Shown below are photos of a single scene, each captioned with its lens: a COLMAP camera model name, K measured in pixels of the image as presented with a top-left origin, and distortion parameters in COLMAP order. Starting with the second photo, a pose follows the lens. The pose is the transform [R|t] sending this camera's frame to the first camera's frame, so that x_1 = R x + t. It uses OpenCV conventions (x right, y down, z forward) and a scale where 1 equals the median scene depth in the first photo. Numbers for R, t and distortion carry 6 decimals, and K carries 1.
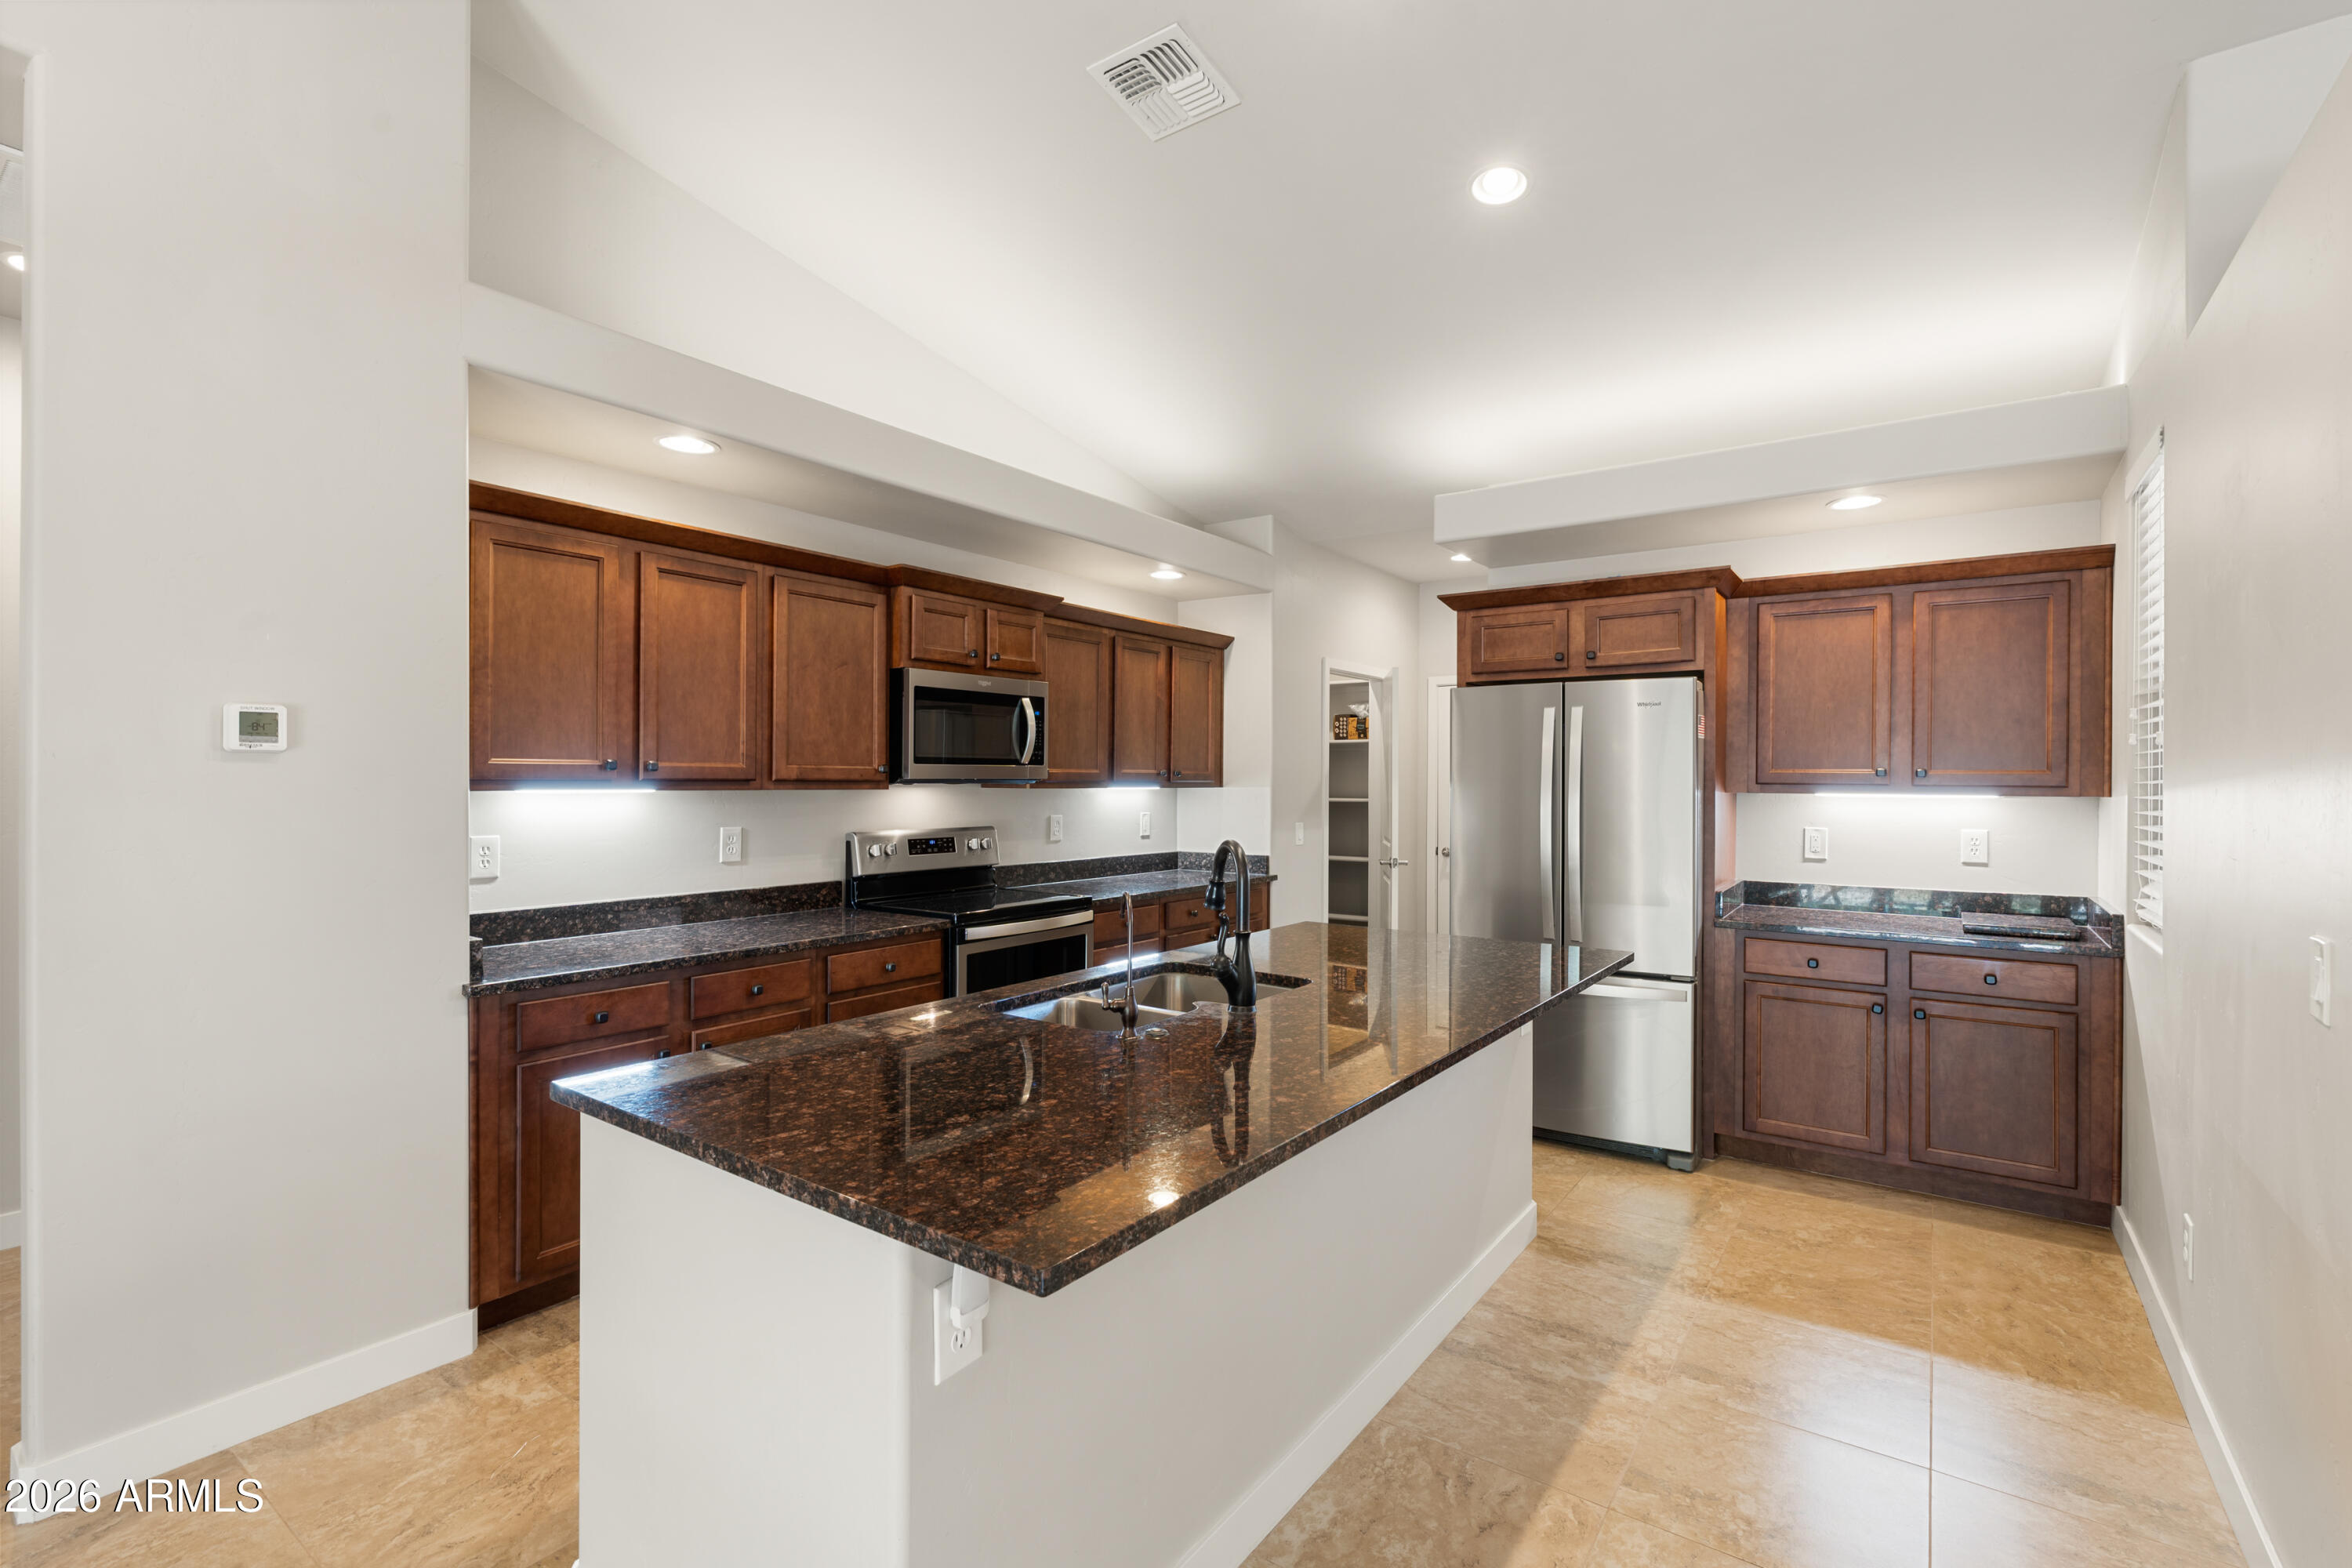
lens RADIAL K [[1065.6, 0, 1176.0], [0, 1065.6, 784.0], [0, 0, 1]] dist [-0.002945, -0.000412]
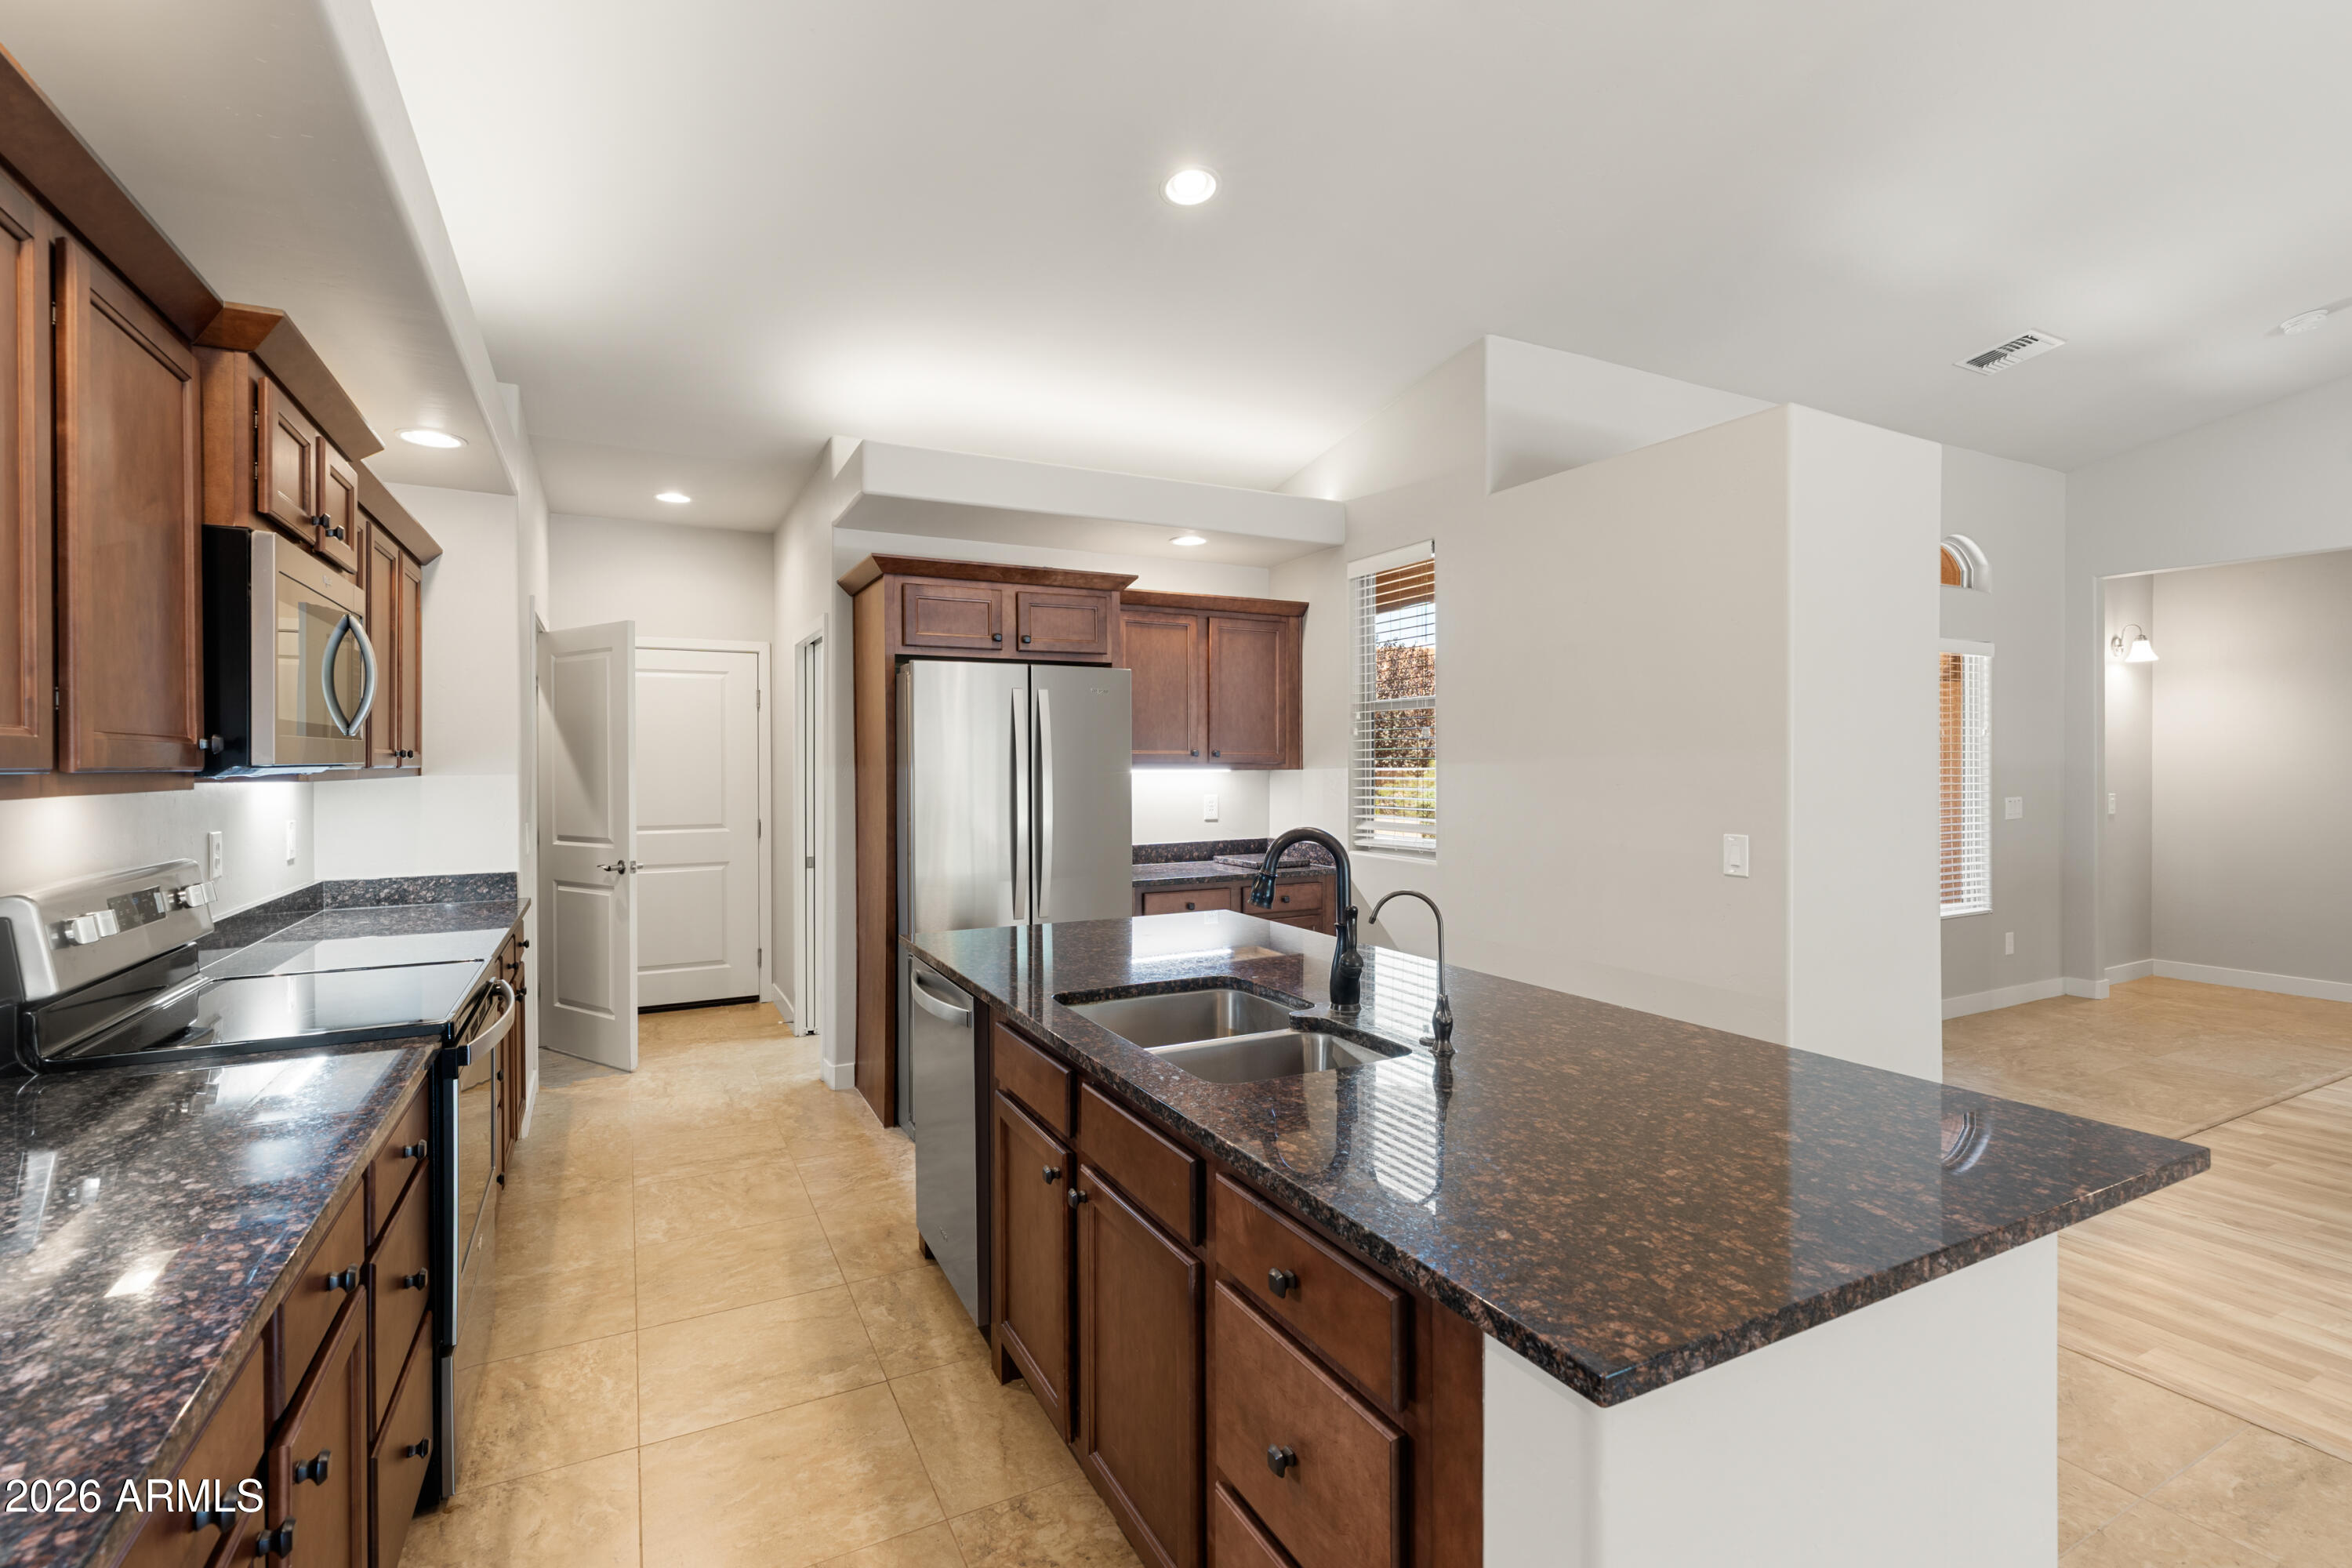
lens RADIAL K [[1065.6, 0, 1176.0], [0, 1065.6, 784.0], [0, 0, 1]] dist [-0.002945, -0.000412]
pose [[0.447554, -0.027009, 0.893849, -0.513895], [0.010827, 0.999634, 0.024784, -0.005384], [-0.894191, -0.001415, 0.447683, 0.440128]]
